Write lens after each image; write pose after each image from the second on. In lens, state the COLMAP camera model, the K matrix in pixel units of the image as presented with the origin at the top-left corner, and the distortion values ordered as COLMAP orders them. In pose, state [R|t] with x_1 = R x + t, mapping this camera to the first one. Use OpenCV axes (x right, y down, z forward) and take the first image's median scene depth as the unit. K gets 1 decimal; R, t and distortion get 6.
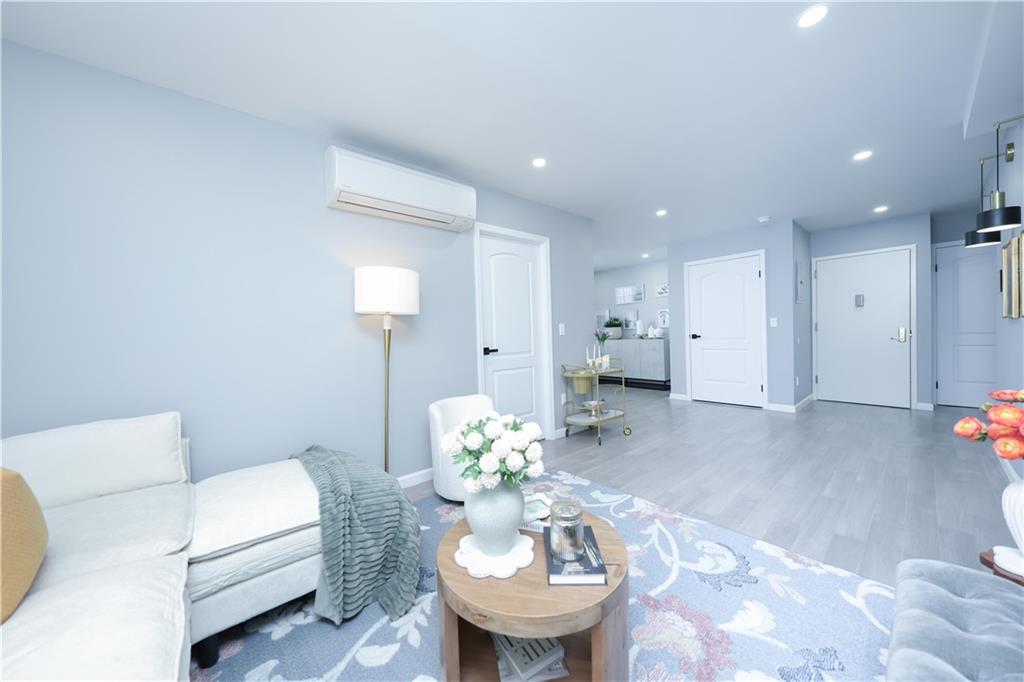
lens RADIAL K [[355.6, 0, 512.0], [0, 355.6, 341.0], [0, 0, 1]] dist [-0.001572, -0.000228]
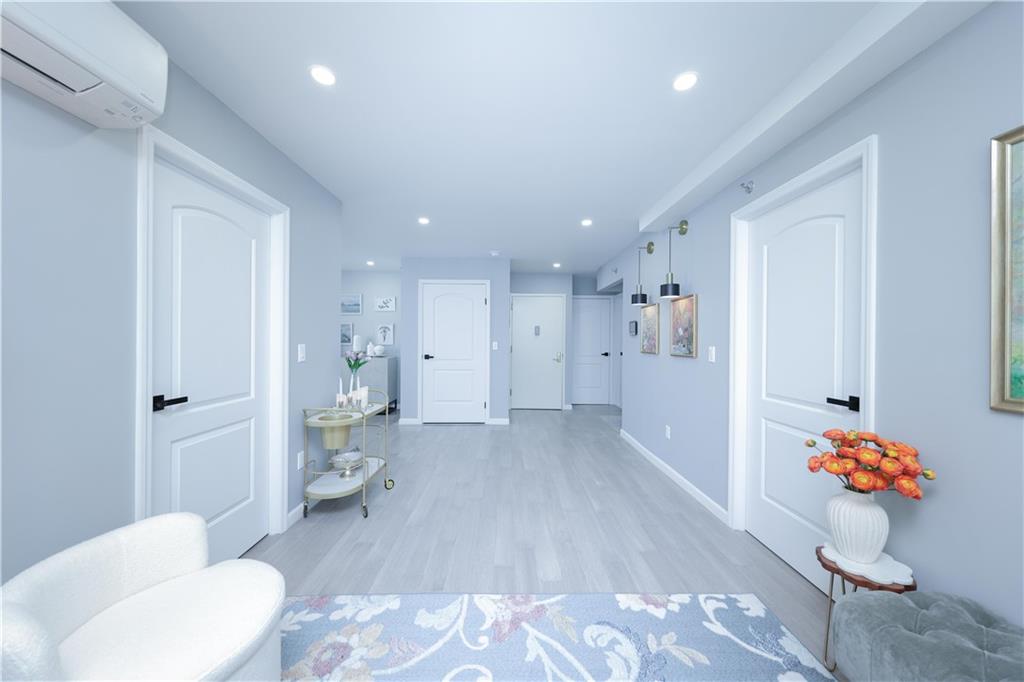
lens RADIAL K [[355.6, 0, 512.0], [0, 355.6, 341.0], [0, 0, 1]] dist [-0.001572, -0.000228]
pose [[0.645921, 0.034296, 0.762633, -0.113396], [-0.012874, 0.999338, -0.034037, -0.038604], [-0.763295, 0.012167, 0.645935, 0.293990]]
